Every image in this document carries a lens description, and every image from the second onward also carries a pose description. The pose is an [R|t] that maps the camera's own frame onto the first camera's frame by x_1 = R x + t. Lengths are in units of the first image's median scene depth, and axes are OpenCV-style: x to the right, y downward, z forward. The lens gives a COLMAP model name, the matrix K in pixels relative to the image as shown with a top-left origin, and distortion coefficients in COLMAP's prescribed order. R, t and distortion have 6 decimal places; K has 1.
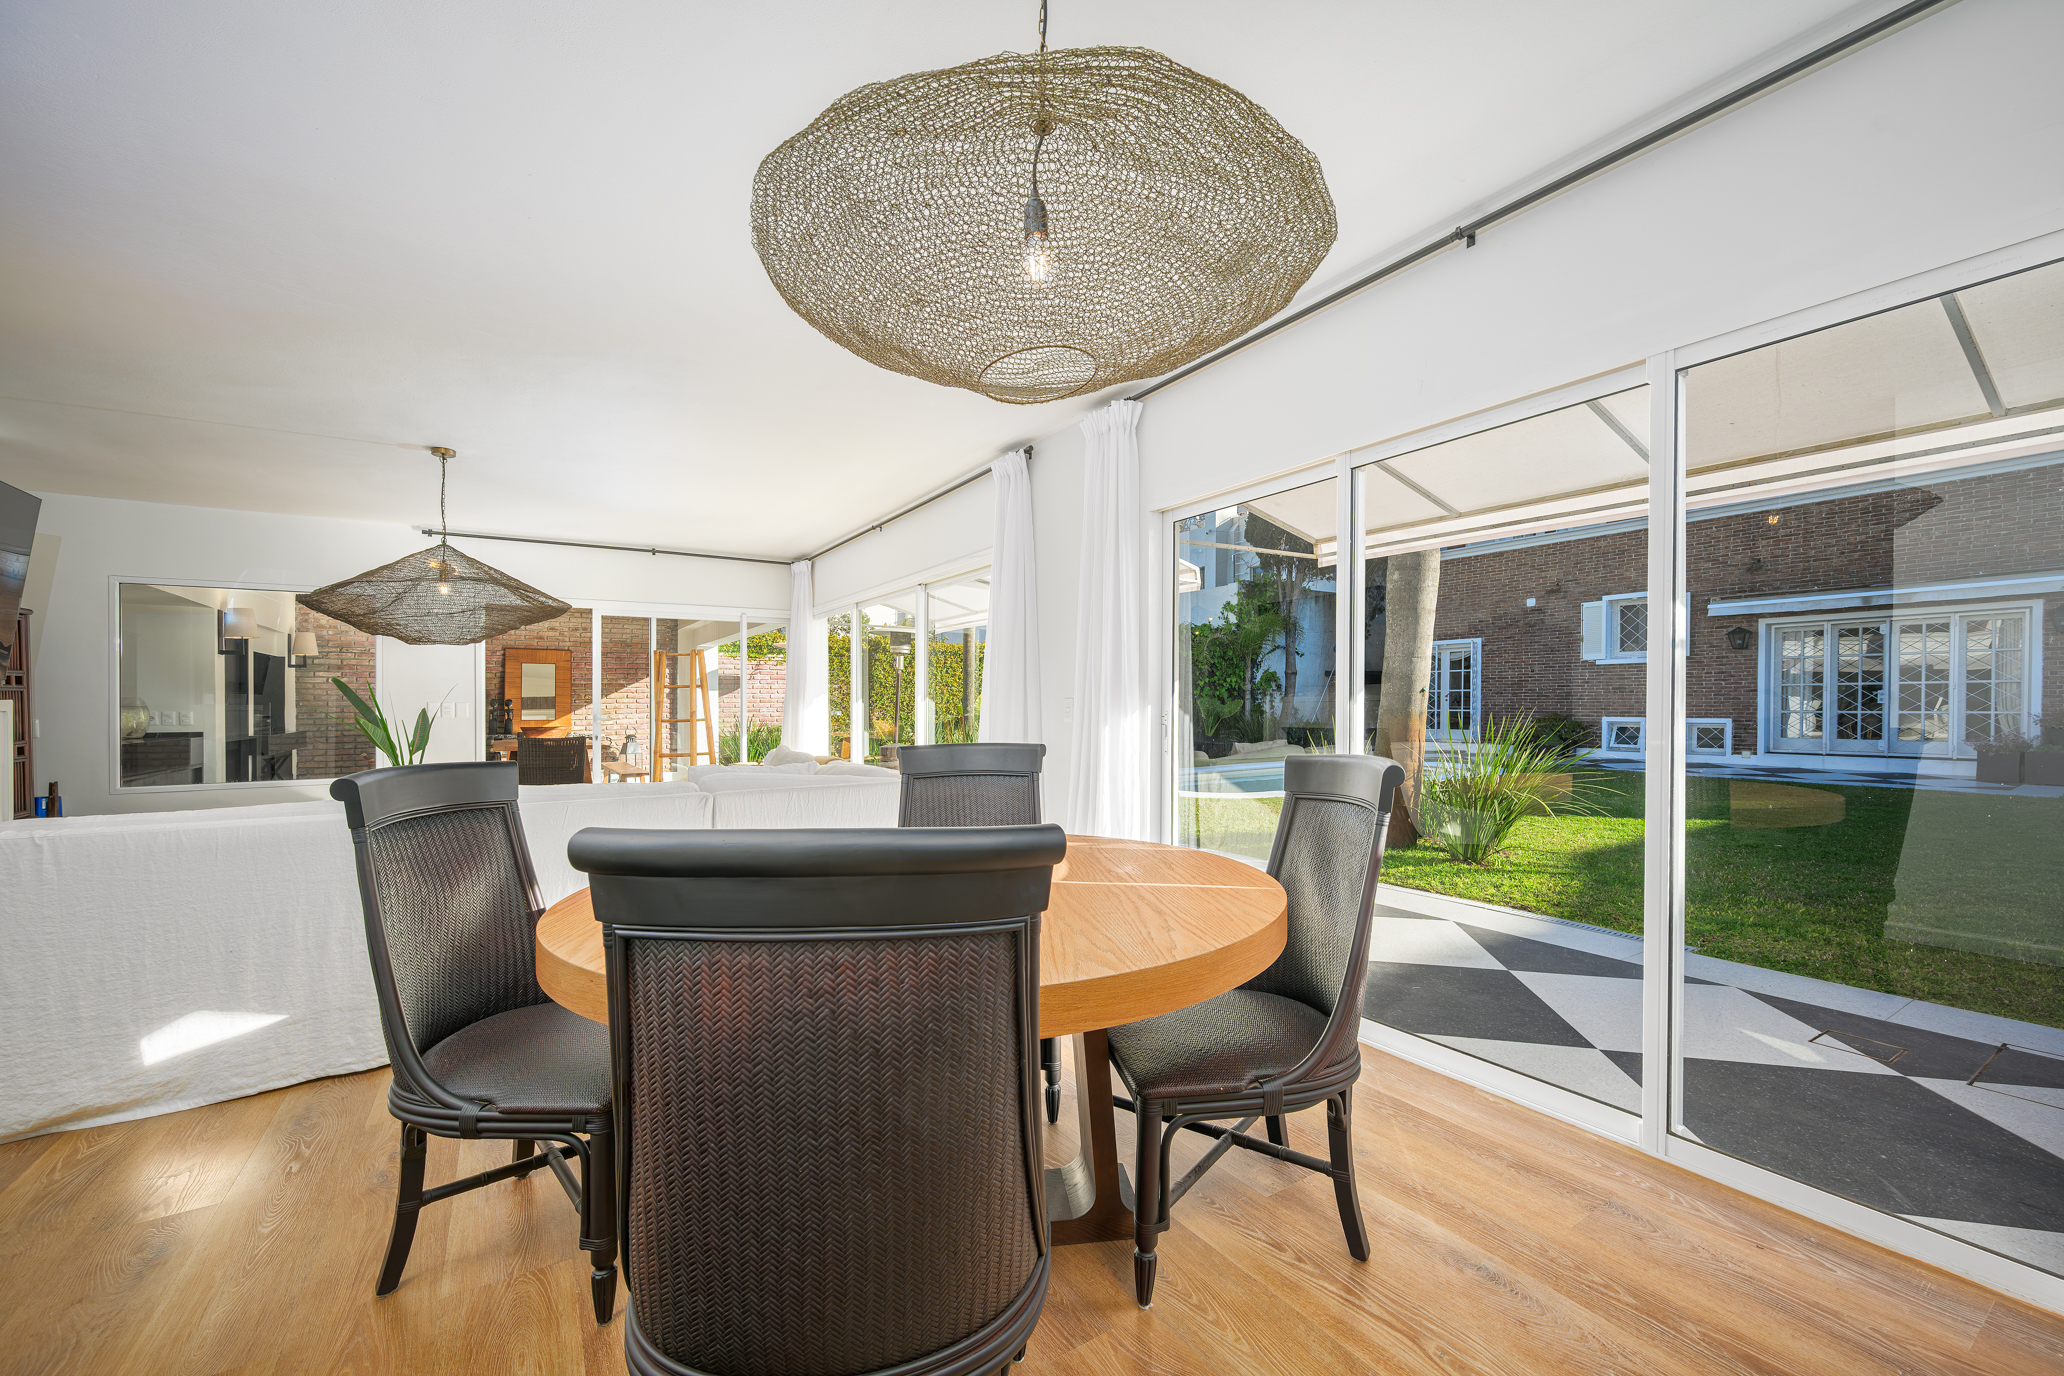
lens RADIAL K [[841.9, 0, 1031.6], [0, 841.9, 723.2], [0, 0, 1]] dist [0.006719, 0.000934]
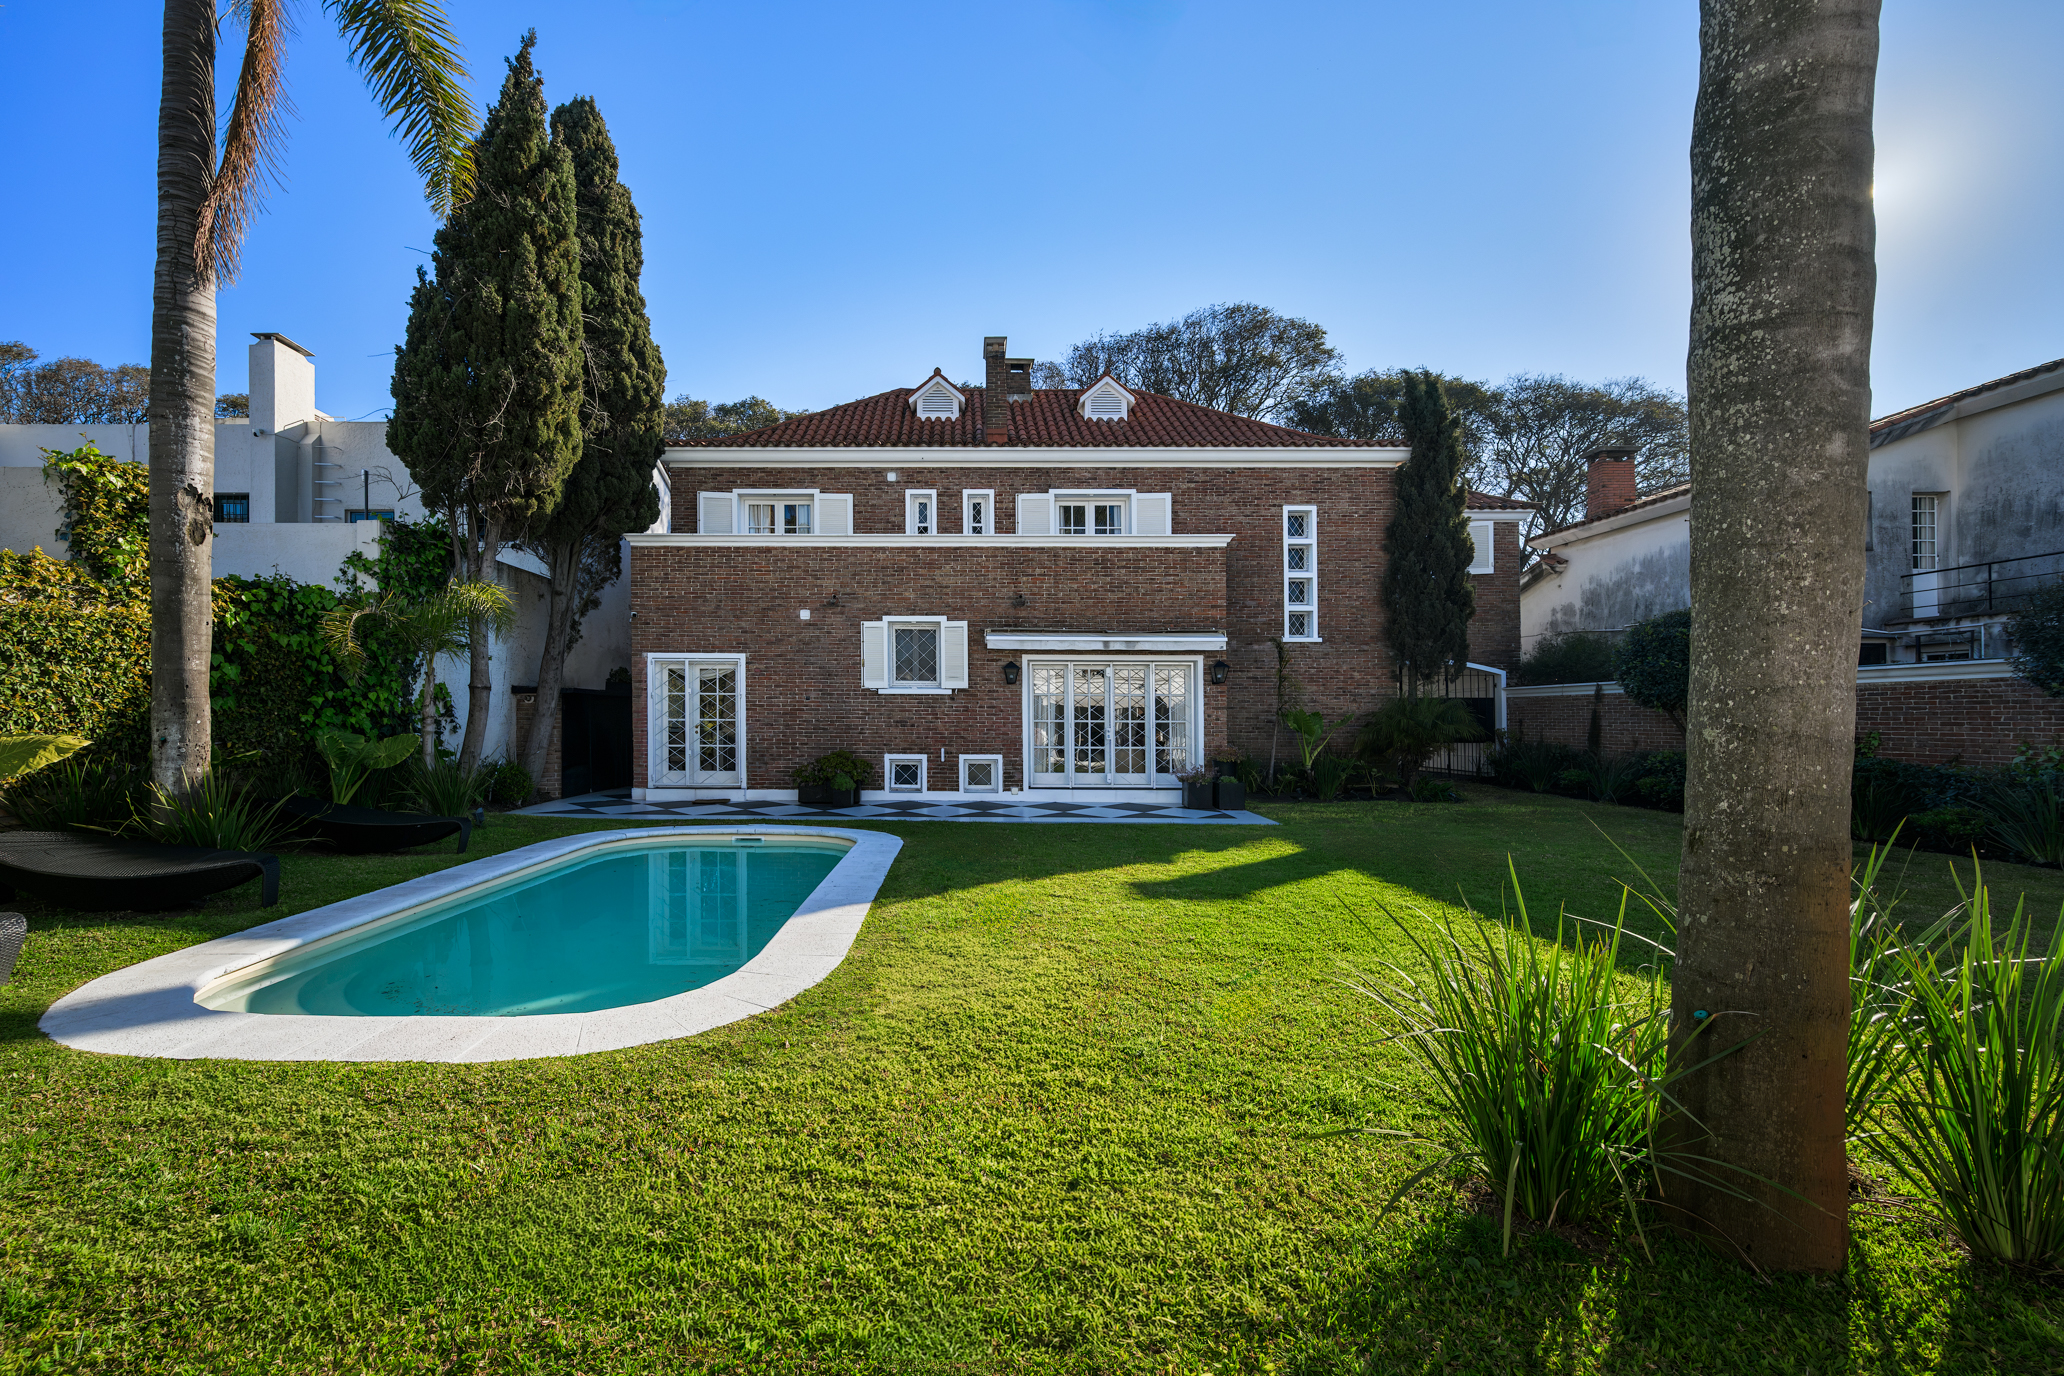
lens RADIAL K [[841.9, 0, 971.2], [0, 841.9, 712.0], [0, 0, 1]] dist [0.006719, 0.000934]
pose [[0.559730, 0.017231, 0.828496, 0.004291], [0.011152, 0.999537, -0.028322, -0.024558], [-0.828600, 0.025092, 0.559279, 0.433331]]
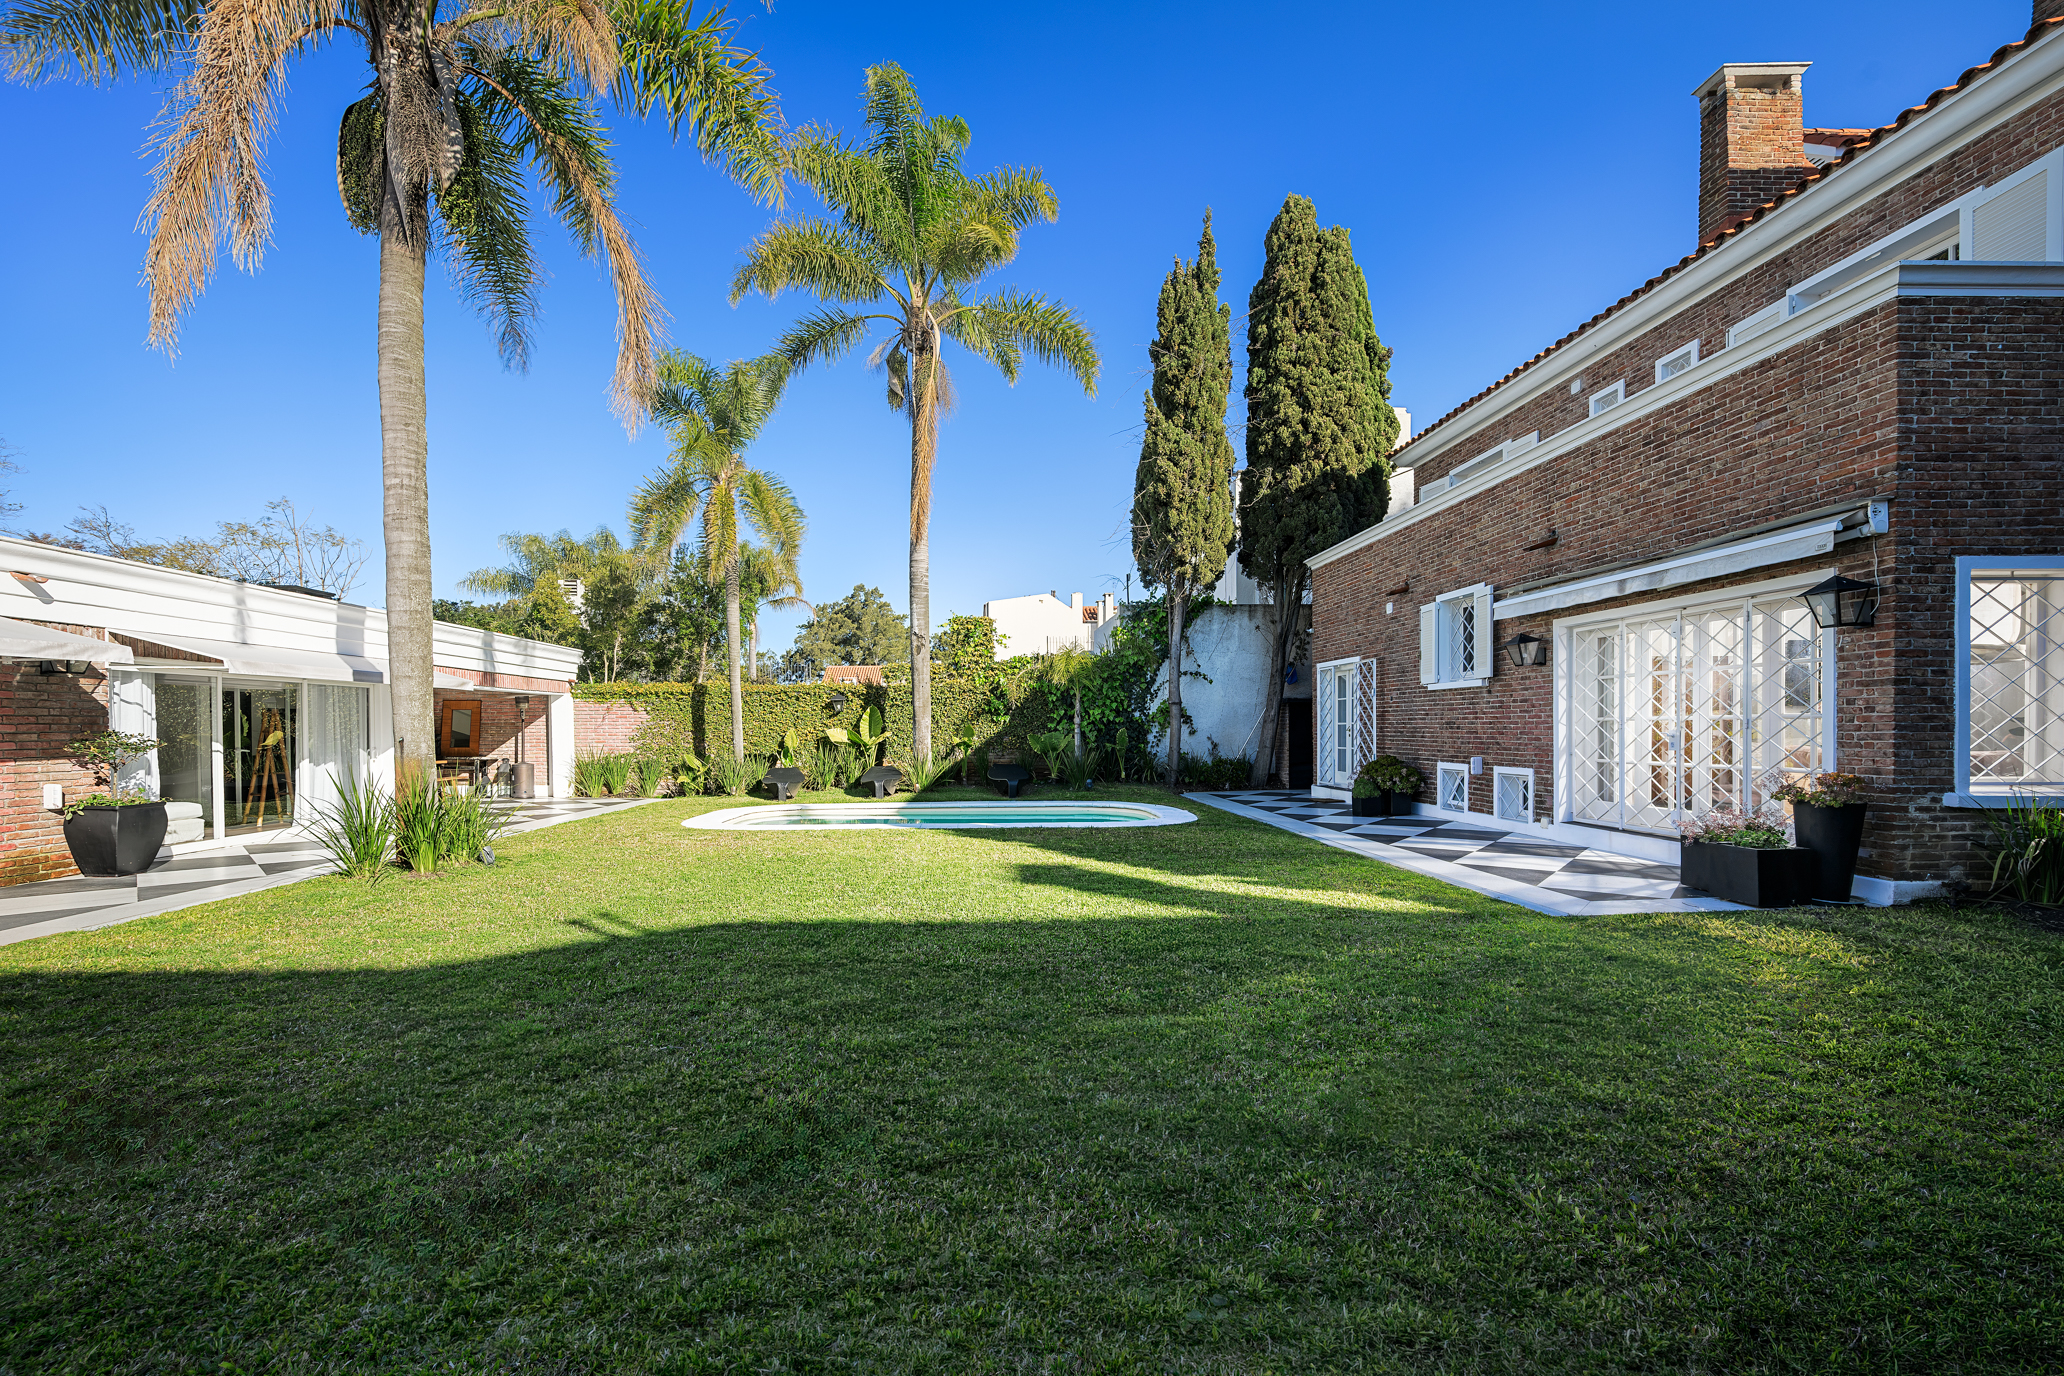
lens RADIAL K [[841.9, 0, 1009.8], [0, 841.9, 739.1], [0, 0, 1]] dist [0.006719, 0.000934]
pose [[0.853970, 0.004106, -0.520306, 0.730424], [-0.007179, 0.999967, -0.003890, -0.020938], [0.520273, 0.007057, 0.853971, 0.185890]]
